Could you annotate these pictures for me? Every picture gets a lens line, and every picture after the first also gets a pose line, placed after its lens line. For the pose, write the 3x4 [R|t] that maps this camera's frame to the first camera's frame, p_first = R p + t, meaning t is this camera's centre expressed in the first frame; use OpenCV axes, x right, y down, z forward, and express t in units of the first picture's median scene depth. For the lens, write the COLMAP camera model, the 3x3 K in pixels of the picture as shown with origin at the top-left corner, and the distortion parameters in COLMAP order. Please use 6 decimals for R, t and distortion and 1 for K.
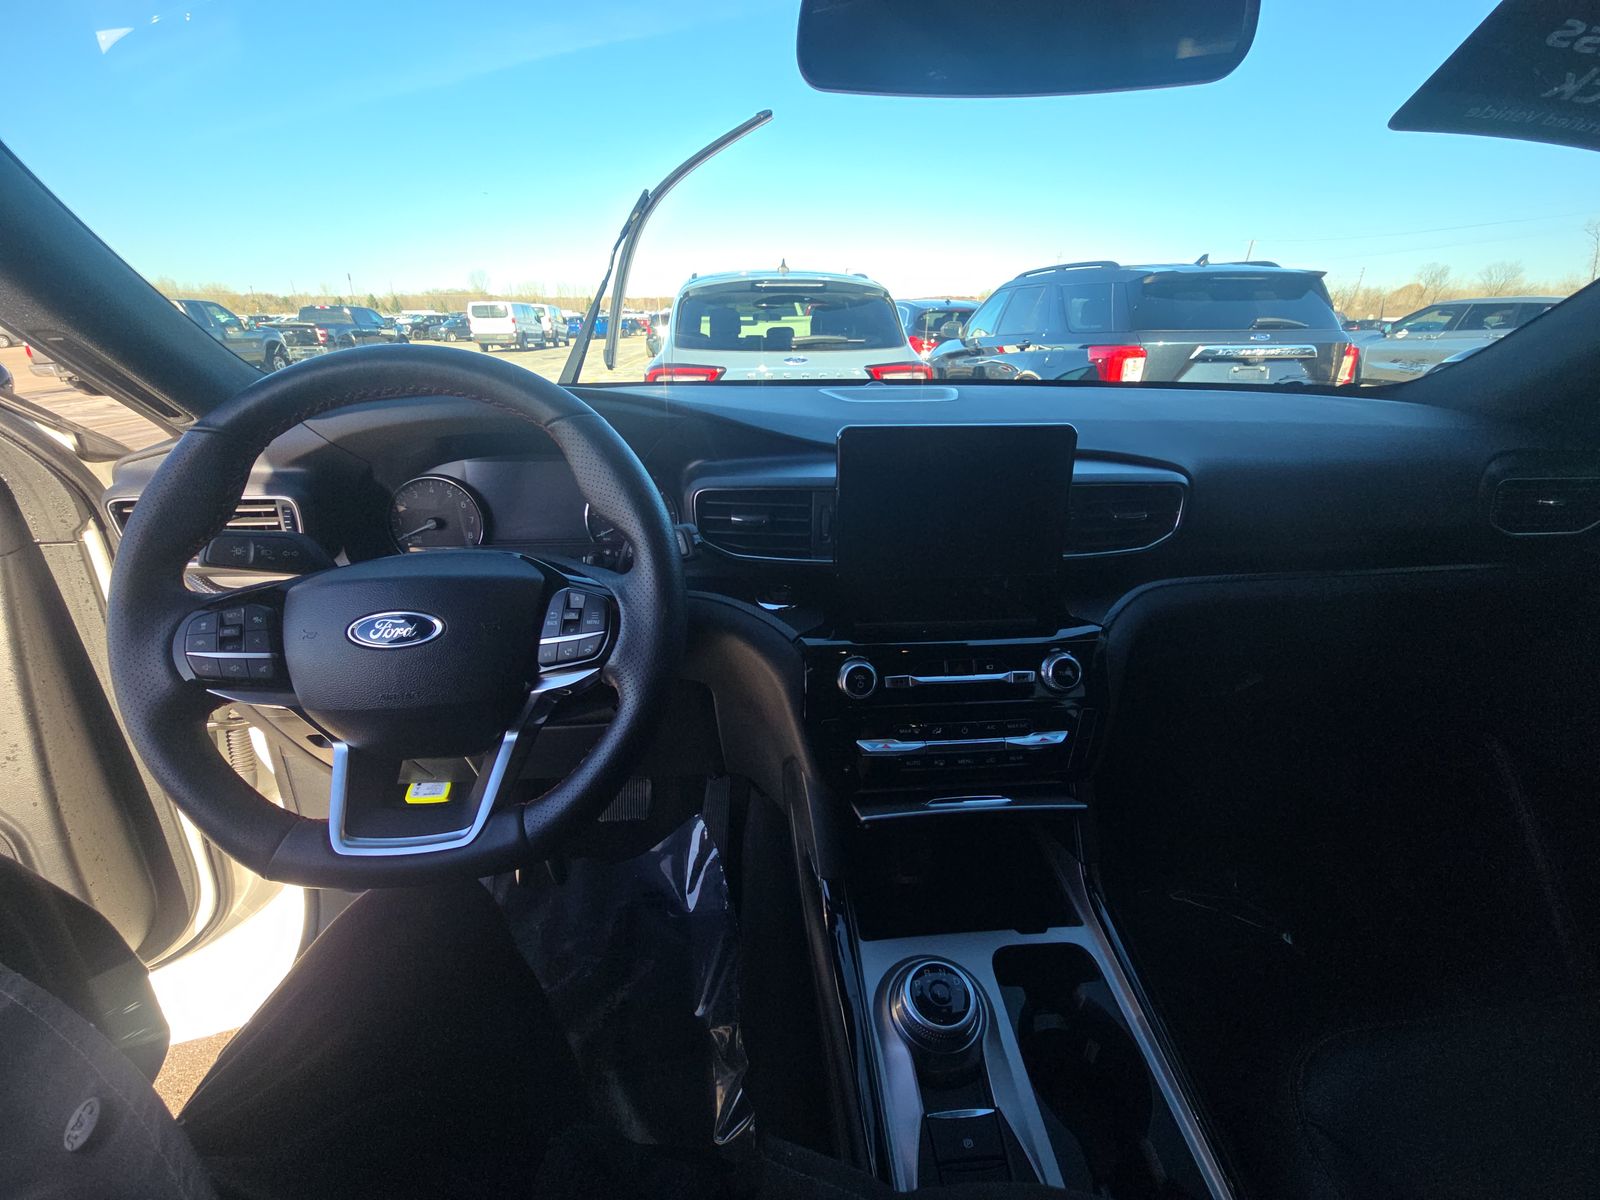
lens RADIAL K [[642.1, 0, 800.0], [0, 642.1, 600.0], [0, 0, 1]] dist [0.018926, -0.016489]
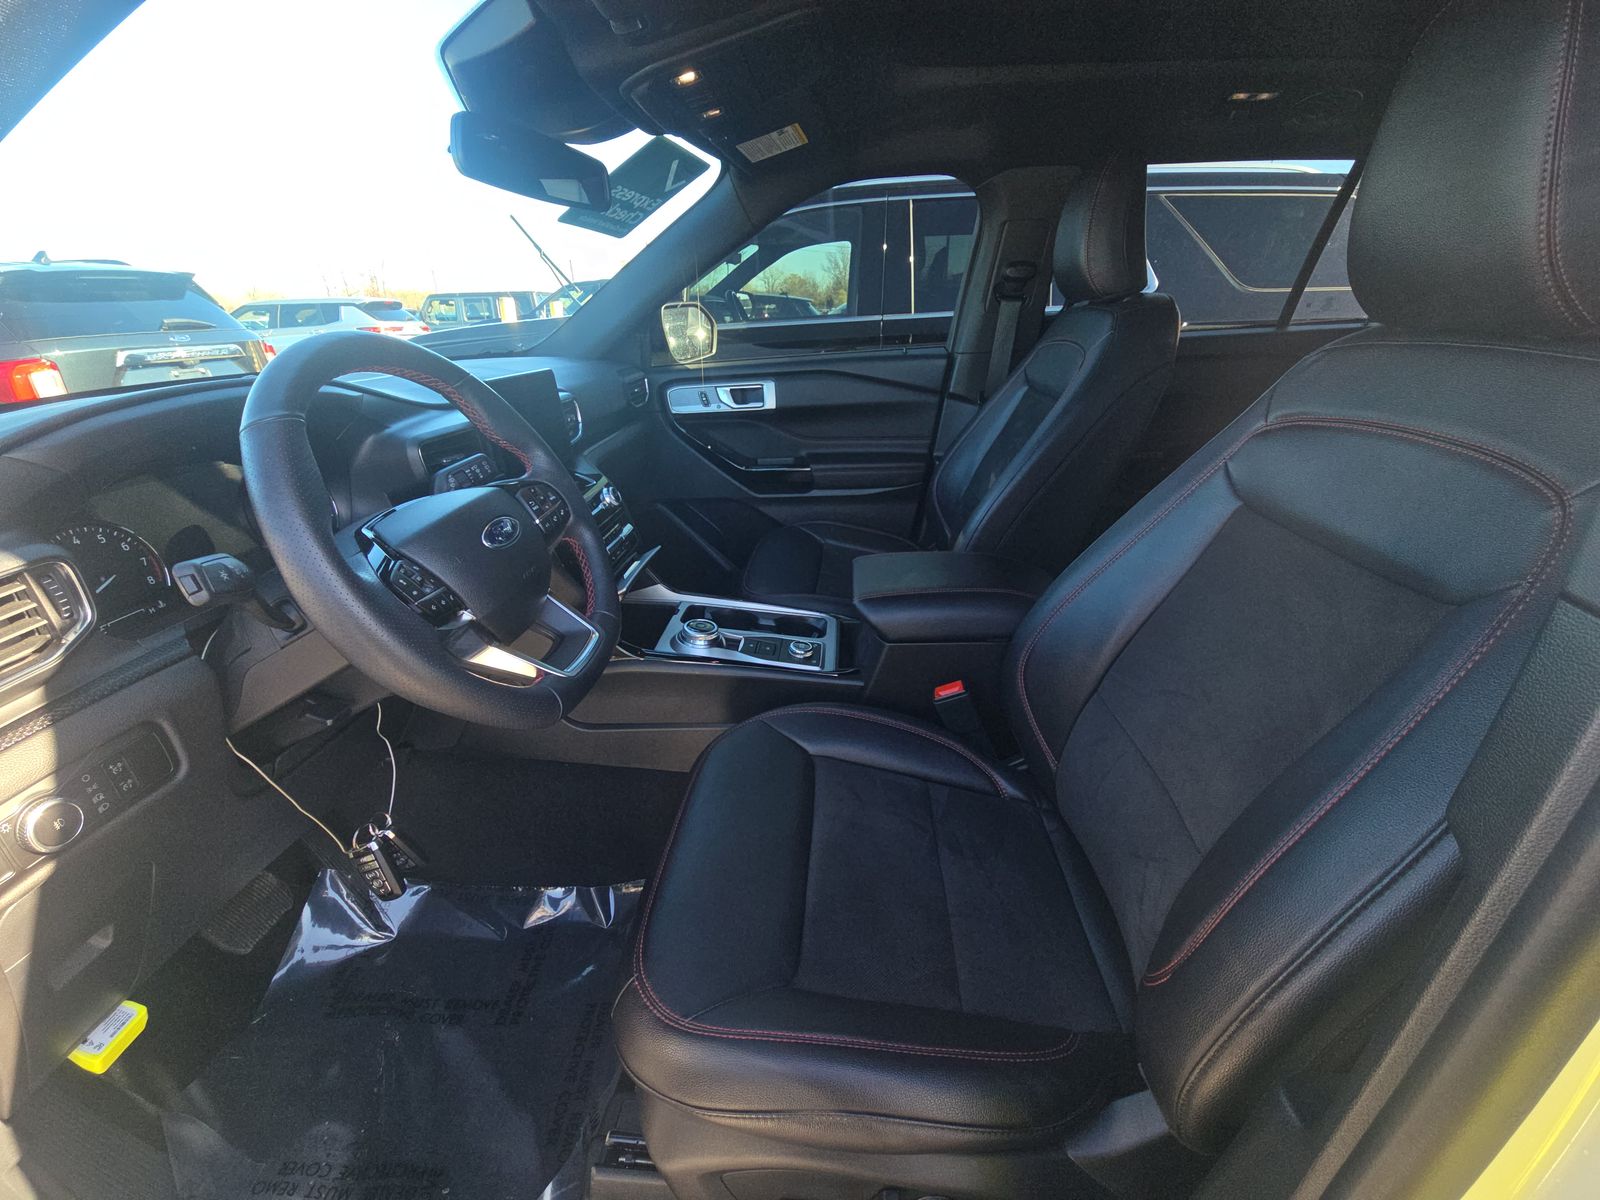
lens RADIAL K [[638.3, 0, 807.1], [0, 638.3, 593.9], [0, 0, 1]] dist [0.003029, -0.000105]
pose [[0.134158, -0.401005, 0.906199, -1.107472], [0.408618, 0.855489, 0.318072, -0.004270], [-0.902792, 0.327617, 0.278629, 0.044571]]
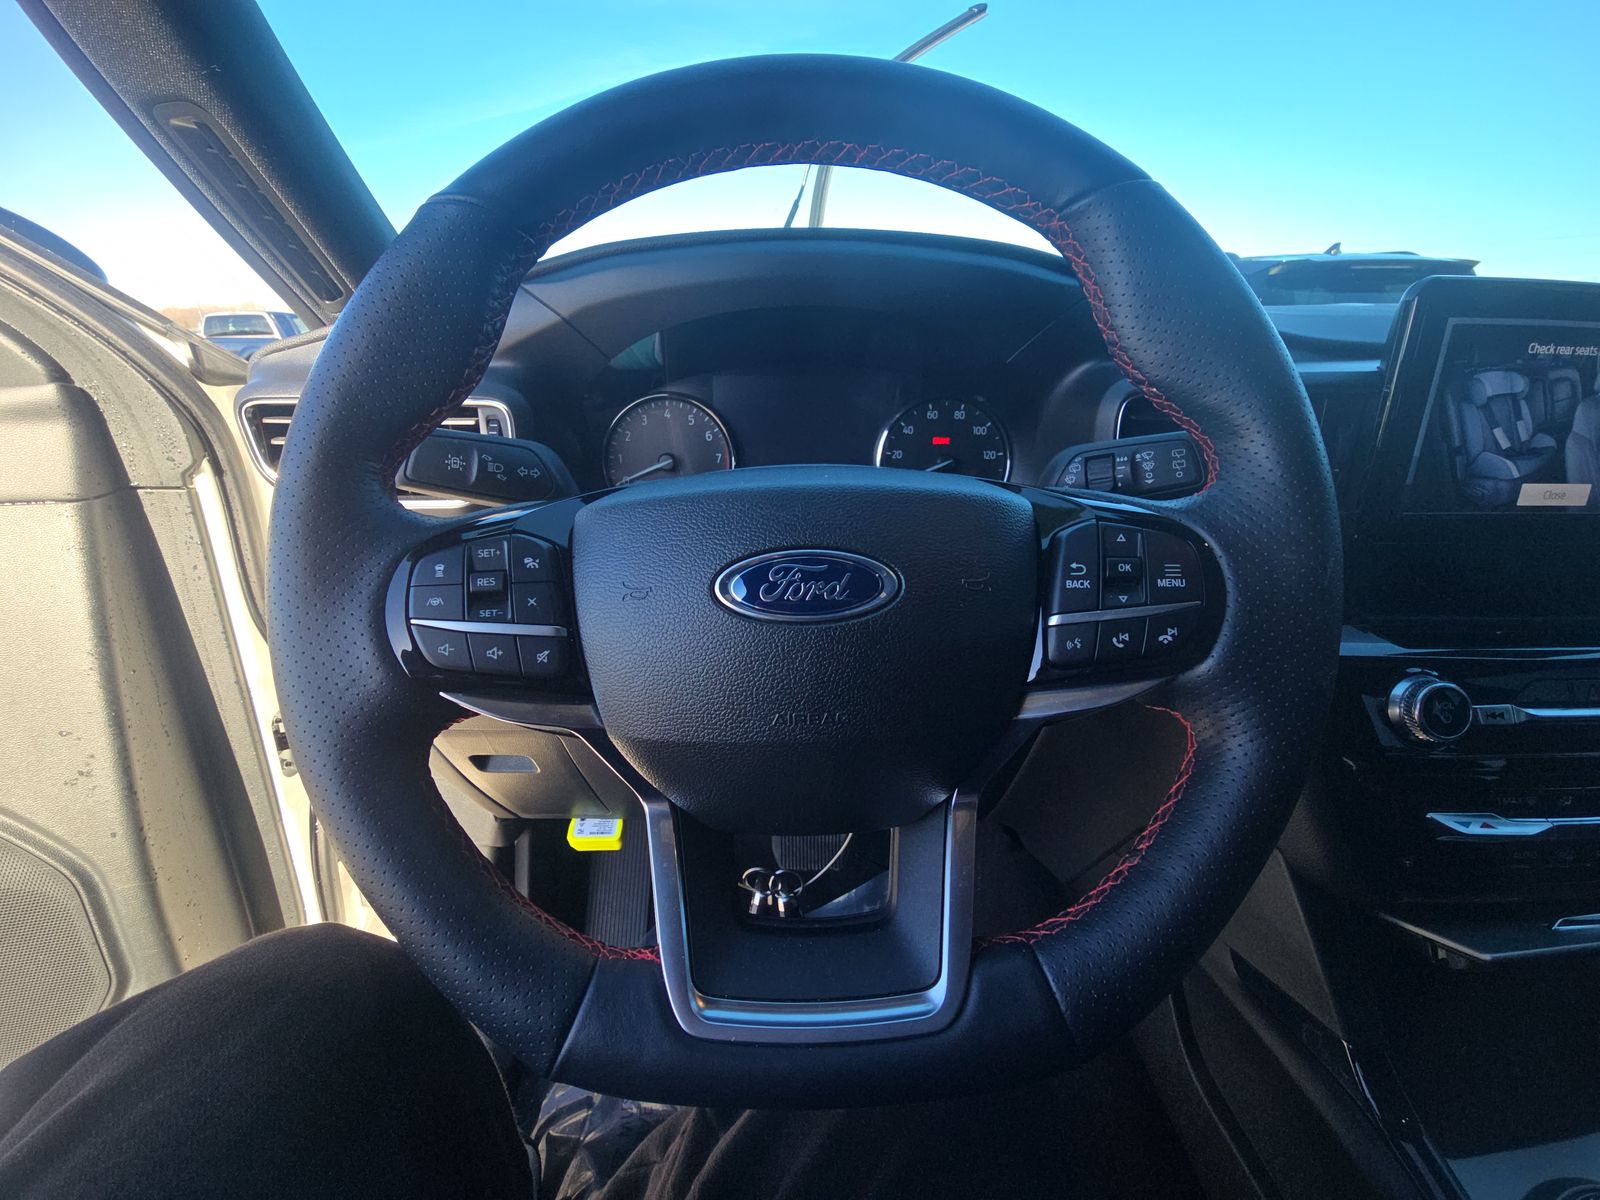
lens RADIAL K [[653.8, 0, 802.5], [0, 653.8, 599.0], [0, 0, 1]] dist [-0.005920, -0.000078]
pose [[0.997248, 0.022319, -0.070695, -0.359229], [-0.023885, 0.999486, -0.021384, 0.040906], [0.070182, 0.023013, 0.997269, 0.298961]]
